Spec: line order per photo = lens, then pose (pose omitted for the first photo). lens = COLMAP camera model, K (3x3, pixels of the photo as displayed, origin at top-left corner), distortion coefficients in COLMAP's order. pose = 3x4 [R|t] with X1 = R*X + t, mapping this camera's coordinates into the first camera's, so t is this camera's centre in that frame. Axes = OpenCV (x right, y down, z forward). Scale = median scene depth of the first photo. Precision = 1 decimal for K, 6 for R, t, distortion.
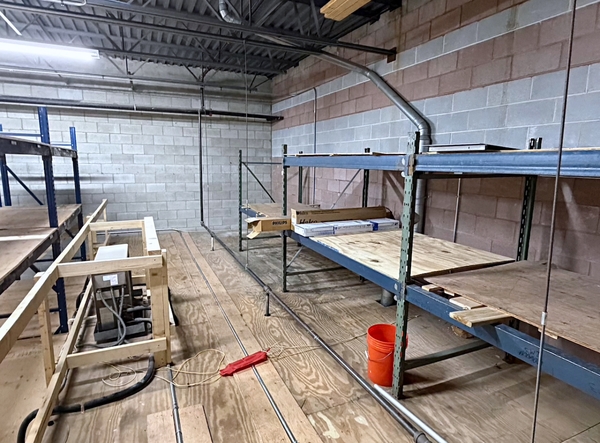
lens RADIAL K [[355.8, 0, 298.6], [0, 355.8, 221.9], [0, 0, 1]] dist [-0.003583, -0.000568]
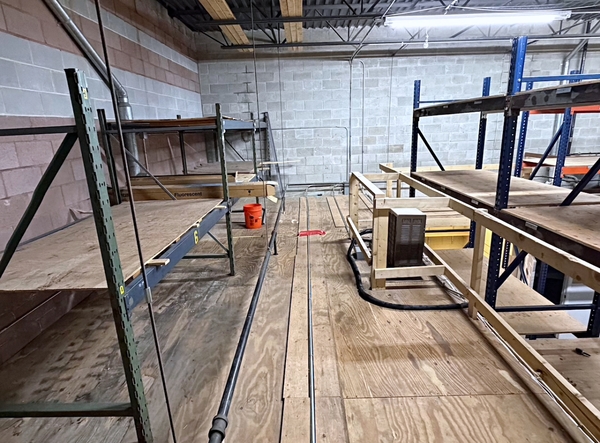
lens RADIAL K [[355.8, 0, 300.5], [0, 355.8, 221.5], [0, 0, 1]] dist [-0.003583, -0.000568]
pose [[-0.908679, -0.089362, 0.407820, -0.595017], [0.089196, 0.912718, 0.398736, -0.289150], [-0.407856, 0.398699, -0.821397, 1.760568]]
